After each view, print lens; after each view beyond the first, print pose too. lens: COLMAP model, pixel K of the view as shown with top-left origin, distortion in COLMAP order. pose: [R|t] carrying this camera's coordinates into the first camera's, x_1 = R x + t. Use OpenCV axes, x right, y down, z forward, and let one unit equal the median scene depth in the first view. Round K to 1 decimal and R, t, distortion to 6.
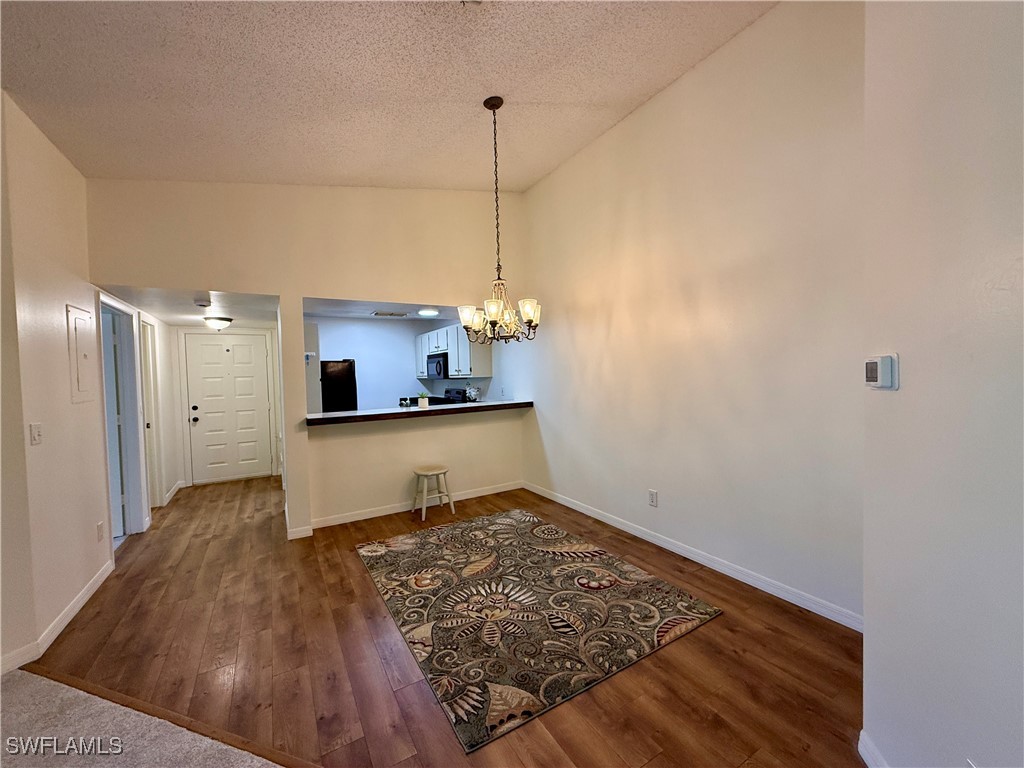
lens RADIAL K [[408.4, 0, 508.6], [0, 408.4, 385.2], [0, 0, 1]] dist [0.000369, -0.000029]
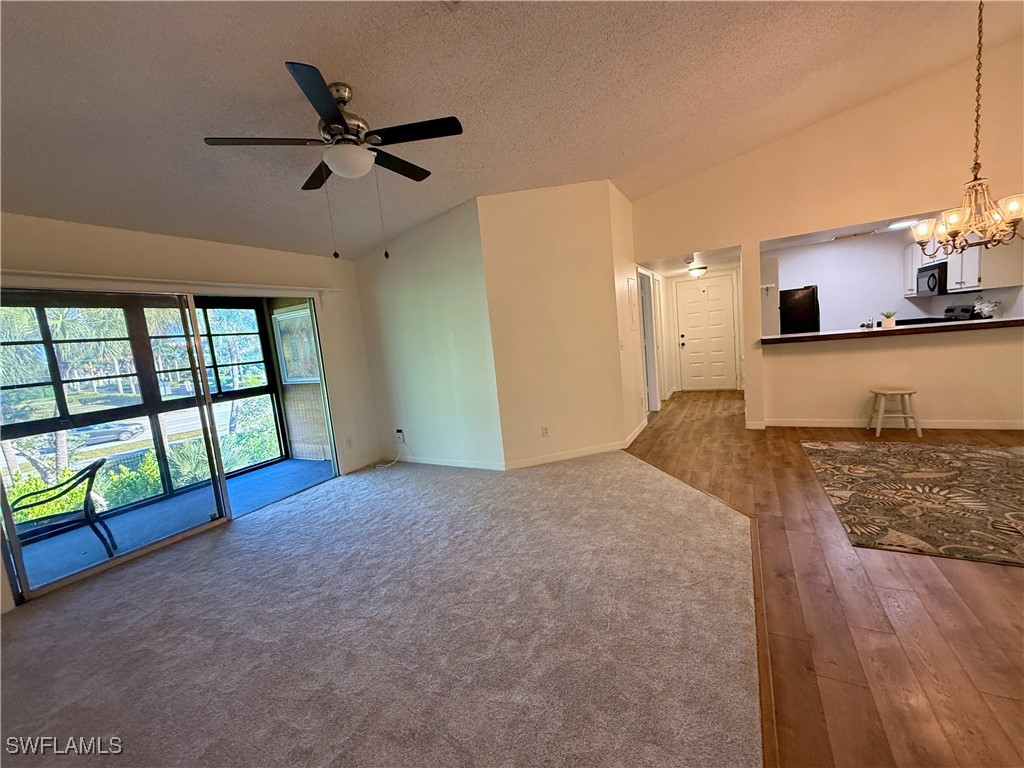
lens RADIAL K [[408.4, 0, 512.2], [0, 408.4, 383.3], [0, 0, 1]] dist [0.000369, -0.000029]
pose [[0.511914, 0.073906, -0.855851, 0.249451], [0.060653, 0.990696, 0.121828, 0.018413], [0.856893, -0.114276, 0.502669, -0.387786]]
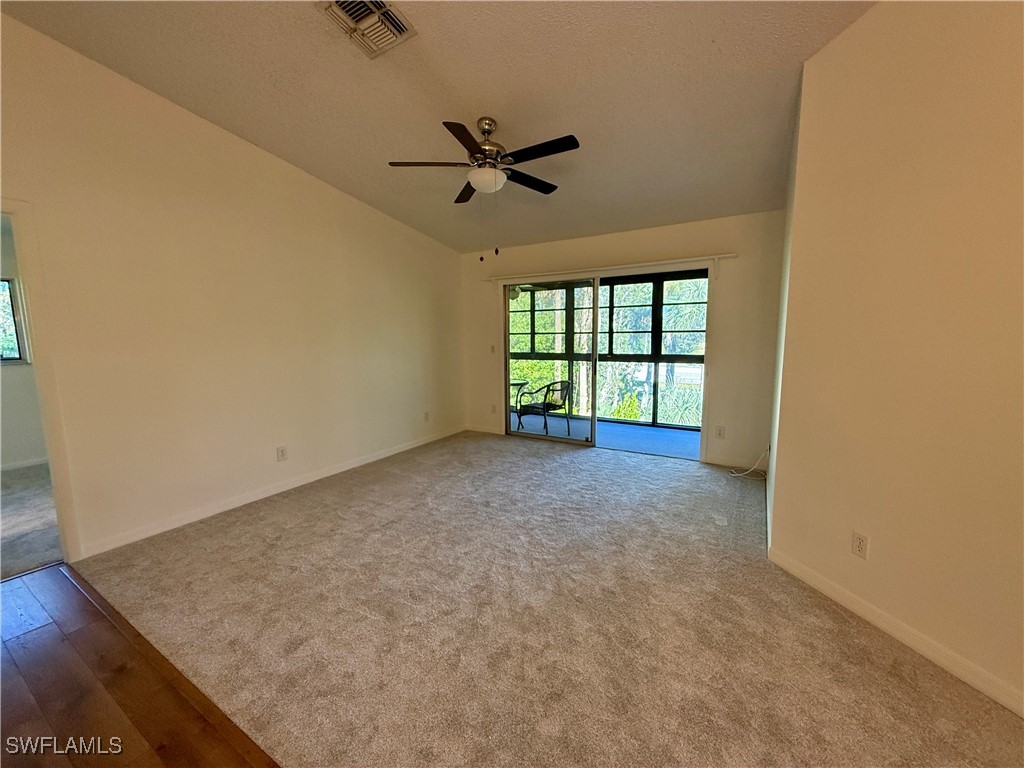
lens RADIAL K [[408.4, 0, 509.2], [0, 408.4, 391.8], [0, 0, 1]] dist [0.000369, -0.000029]
pose [[-0.878718, 0.103809, -0.465917, -0.129456], [0.022223, 0.983905, 0.177306, 0.002762], [0.476824, 0.145448, -0.866881, 0.639660]]
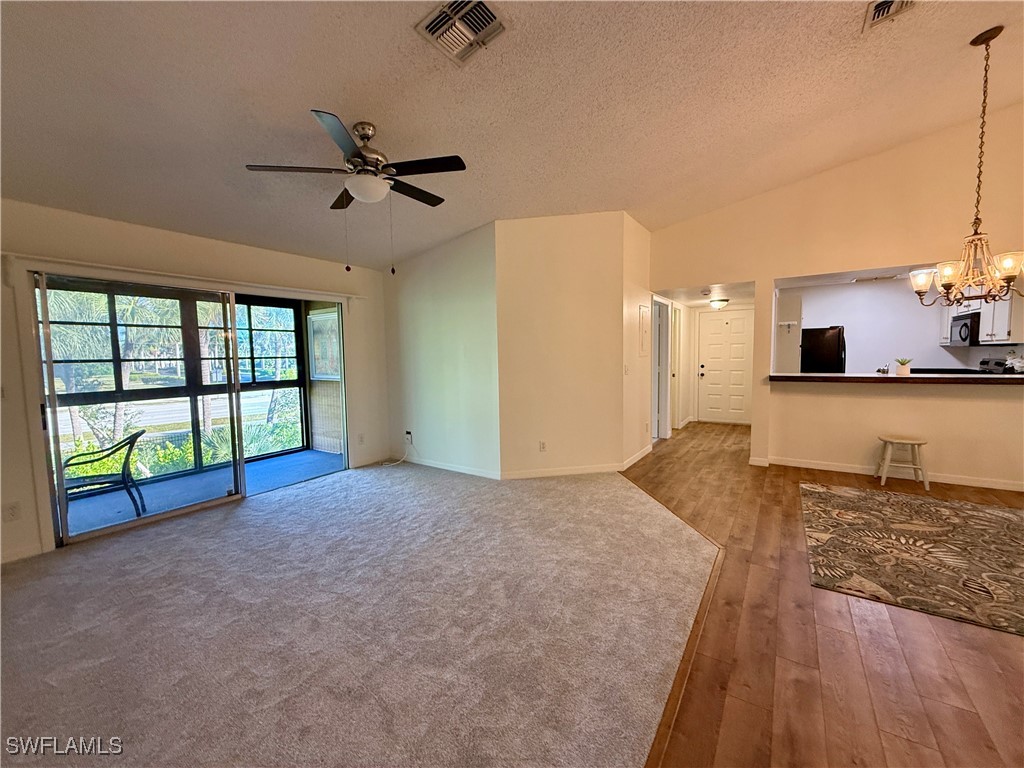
lens RADIAL K [[408.4, 0, 512.7], [0, 408.4, 383.2], [0, 0, 1]] dist [0.000369, -0.000029]
pose [[0.435227, 0.082926, -0.896494, 0.355553], [-0.019199, 0.996378, 0.082845, 0.018033], [0.900116, -0.018845, 0.435243, -0.329397]]
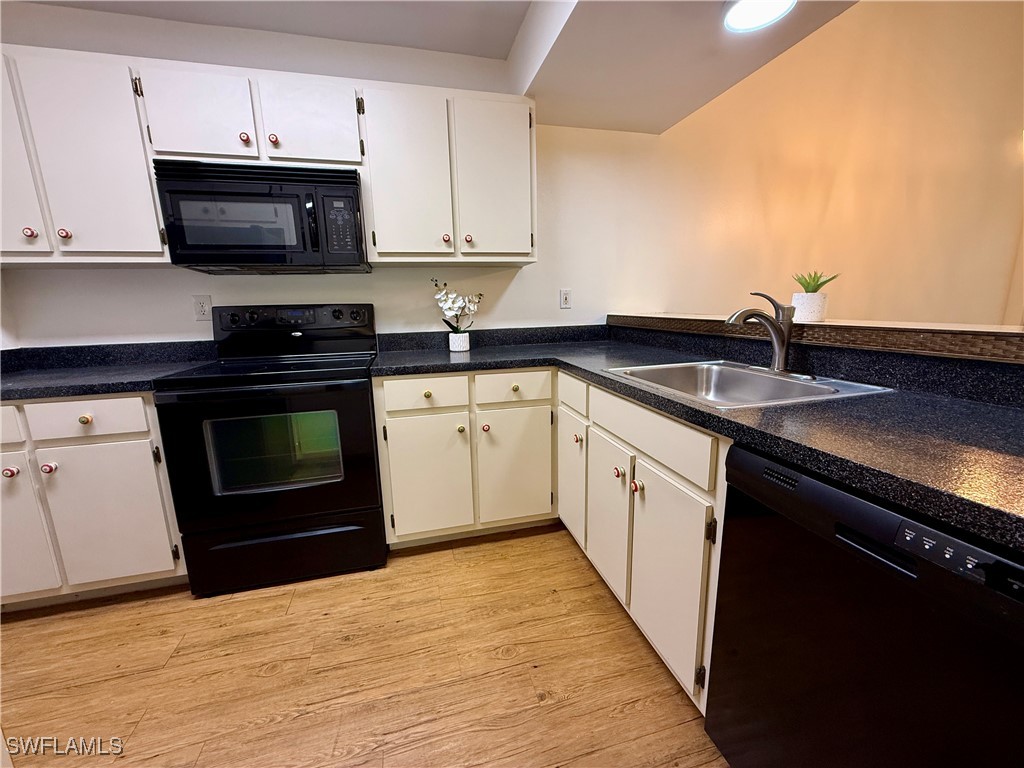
lens RADIAL K [[408.4, 0, 517.4], [0, 408.4, 381.6], [0, 0, 1]] dist [0.000369, -0.000029]
pose [[0.264975, -0.170401, 0.949080, -0.864158], [0.042729, 0.985370, 0.164987, 0.051792], [-0.963308, -0.003164, 0.268379, 1.617116]]
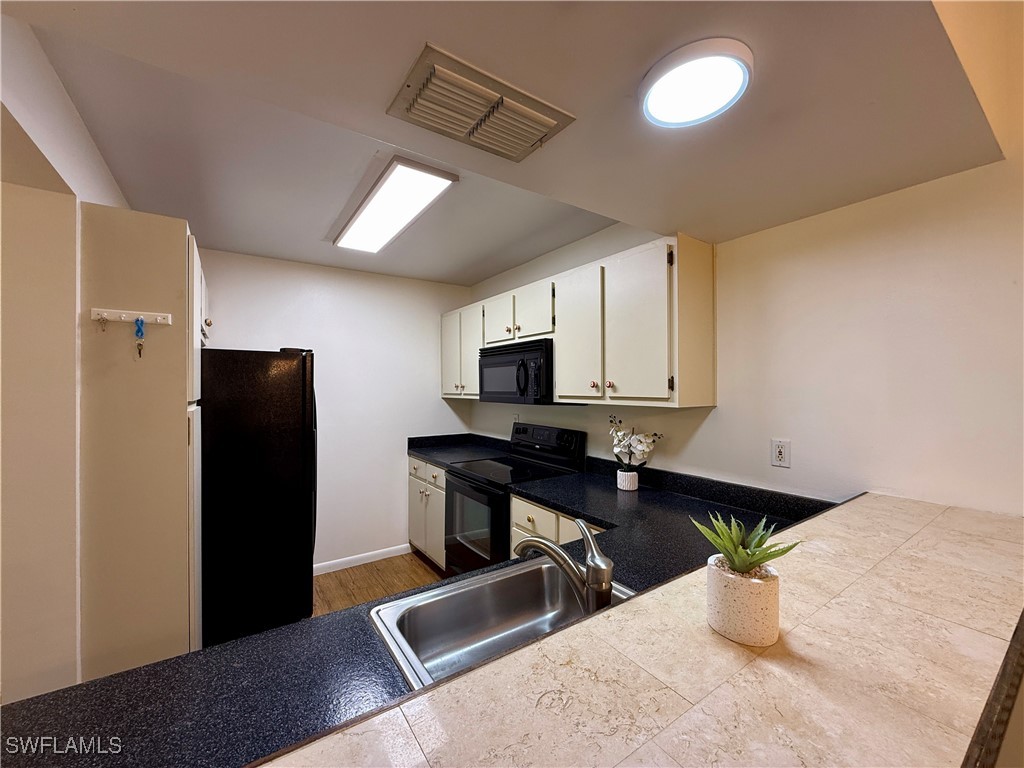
lens RADIAL K [[408.4, 0, 508.8], [0, 408.4, 383.8], [0, 0, 1]] dist [0.000369, -0.000029]
pose [[0.996332, 0.021340, 0.082871, -0.450161], [-0.018398, 0.999179, -0.036099, -0.042054], [-0.083573, 0.034442, 0.995906, 1.209420]]
